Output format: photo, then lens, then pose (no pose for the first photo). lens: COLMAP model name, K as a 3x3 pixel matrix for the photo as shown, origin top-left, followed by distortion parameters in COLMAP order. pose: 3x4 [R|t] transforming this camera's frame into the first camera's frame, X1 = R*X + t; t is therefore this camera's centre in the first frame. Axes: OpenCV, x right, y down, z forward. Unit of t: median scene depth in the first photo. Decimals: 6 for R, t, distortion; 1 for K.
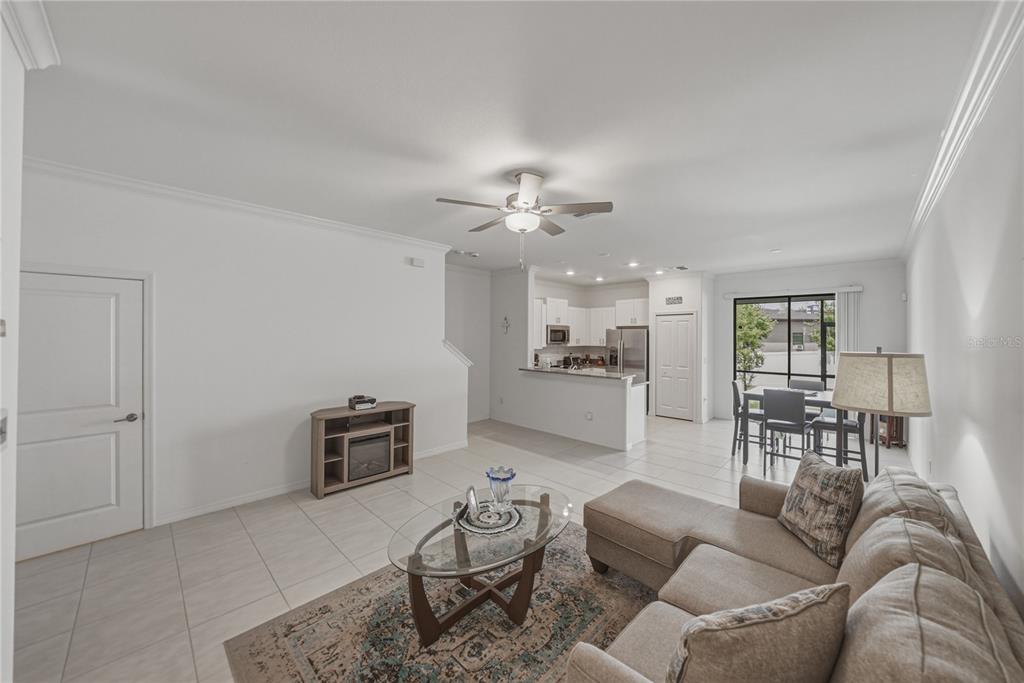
lens RADIAL K [[361.7, 0, 516.6], [0, 361.7, 336.9], [0, 0, 1]] dist [-0.019762, 0.001168]
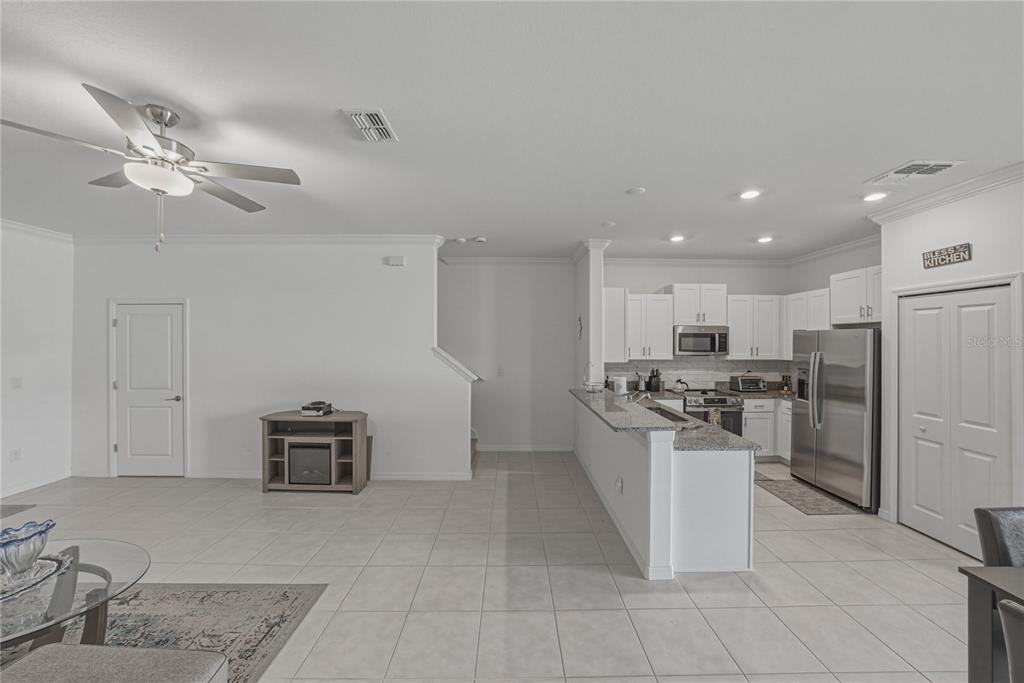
lens RADIAL K [[361.7, 0, 517.5], [0, 361.7, 337.8], [0, 0, 1]] dist [-0.019762, 0.001168]
pose [[0.707948, -0.007197, -0.706228, 0.369328], [-0.002150, 0.999921, -0.012345, -0.002675], [0.706261, 0.010258, 0.707877, 0.372065]]
